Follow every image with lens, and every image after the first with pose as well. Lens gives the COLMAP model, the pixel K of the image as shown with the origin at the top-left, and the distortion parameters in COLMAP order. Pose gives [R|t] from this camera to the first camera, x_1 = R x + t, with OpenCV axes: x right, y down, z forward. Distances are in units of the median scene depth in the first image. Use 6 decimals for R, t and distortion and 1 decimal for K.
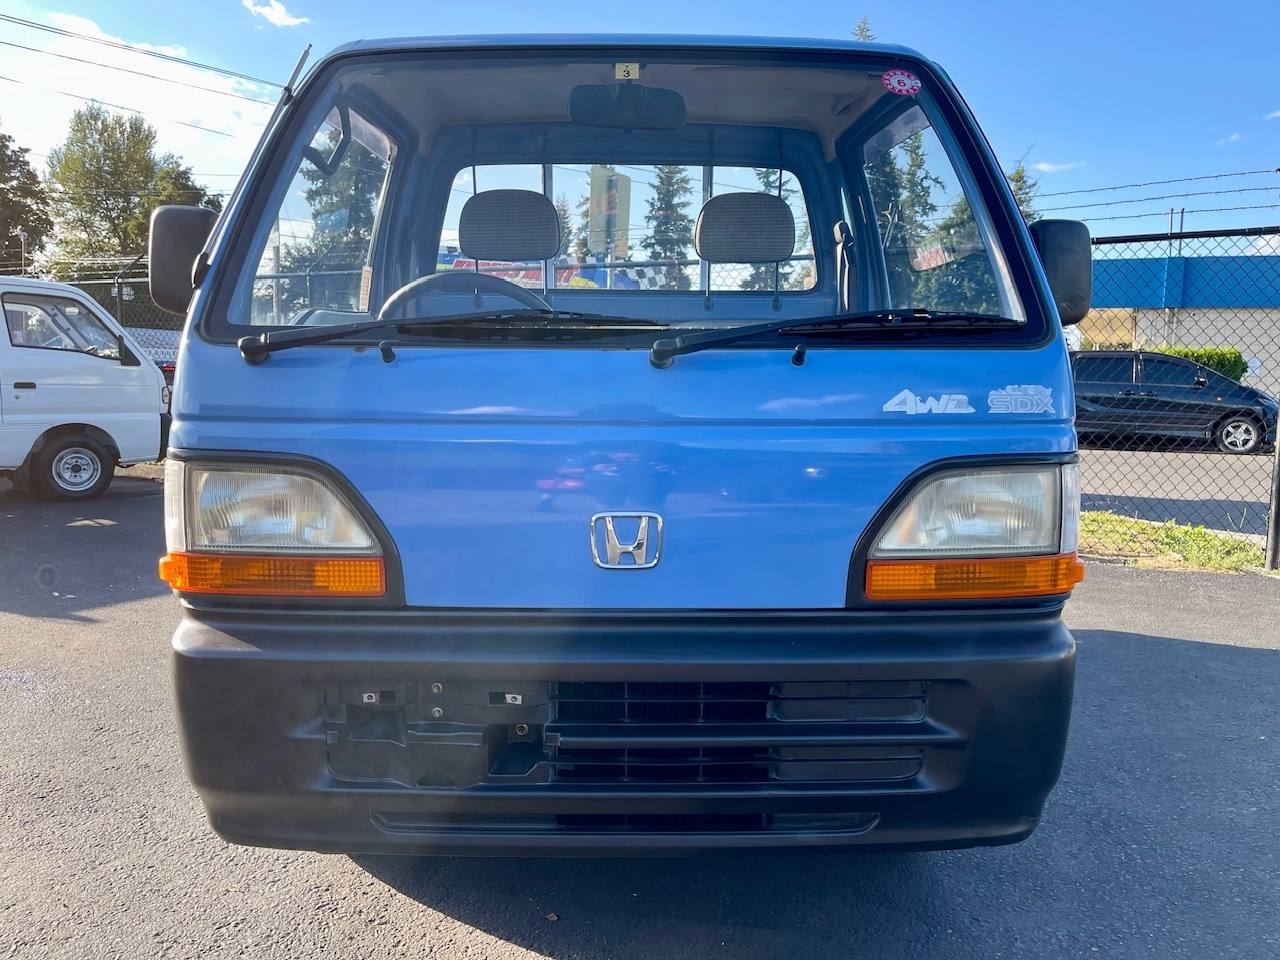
lens RADIAL K [[1000.3, 0, 635.8], [0, 1000.3, 480.1], [0, 0, 1]] dist [0.064307, -0.051693]
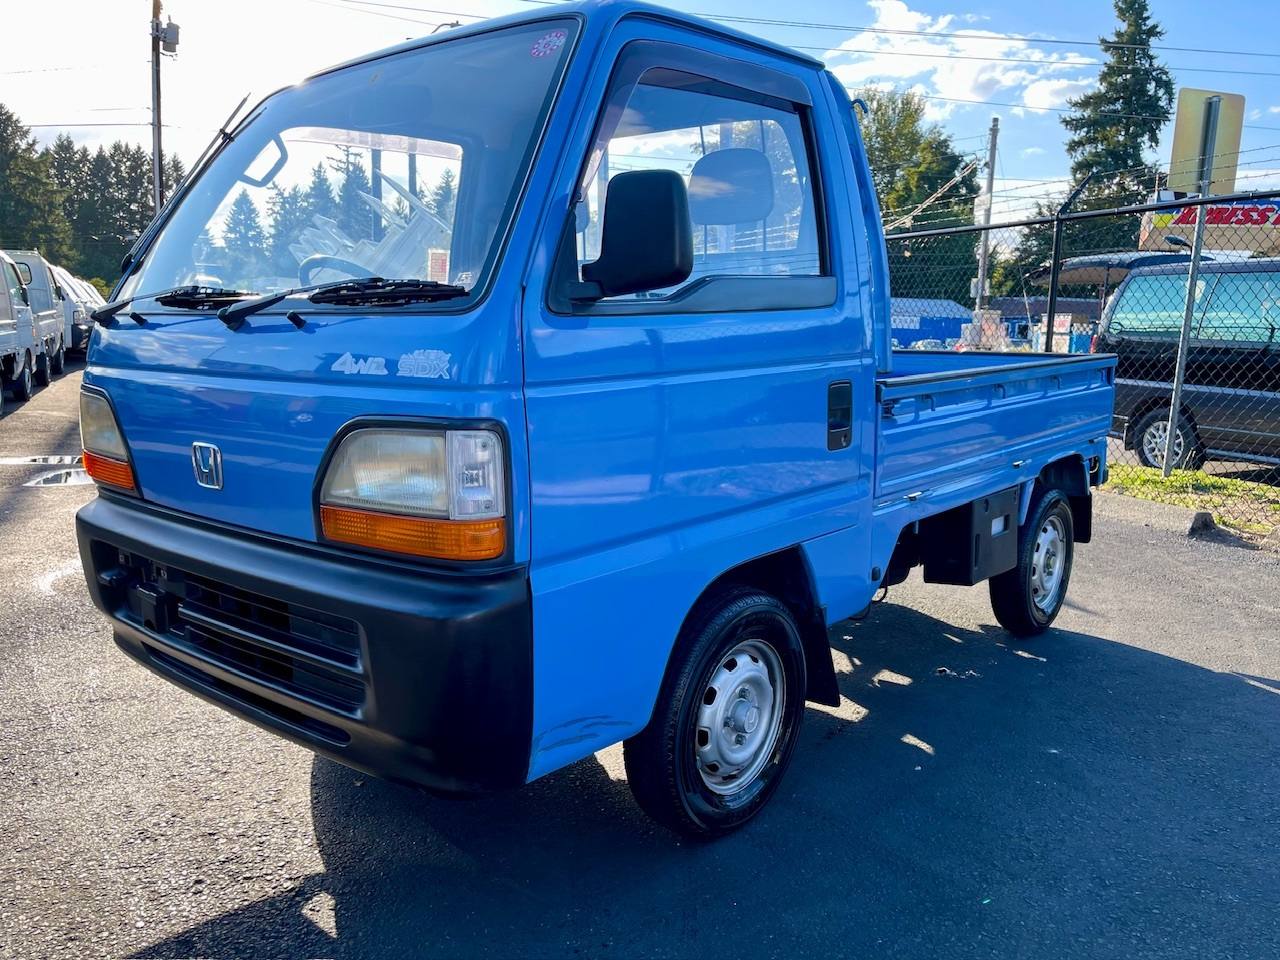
lens RADIAL K [[1036.1, 0, 642.6], [0, 1036.1, 474.0], [0, 0, 1]] dist [0.054895, -0.027155]
pose [[0.773619, 0.084845, -0.627945, 1.232632], [-0.070443, 0.996368, 0.047839, -0.033569], [0.629723, 0.007225, 0.776786, 0.310699]]
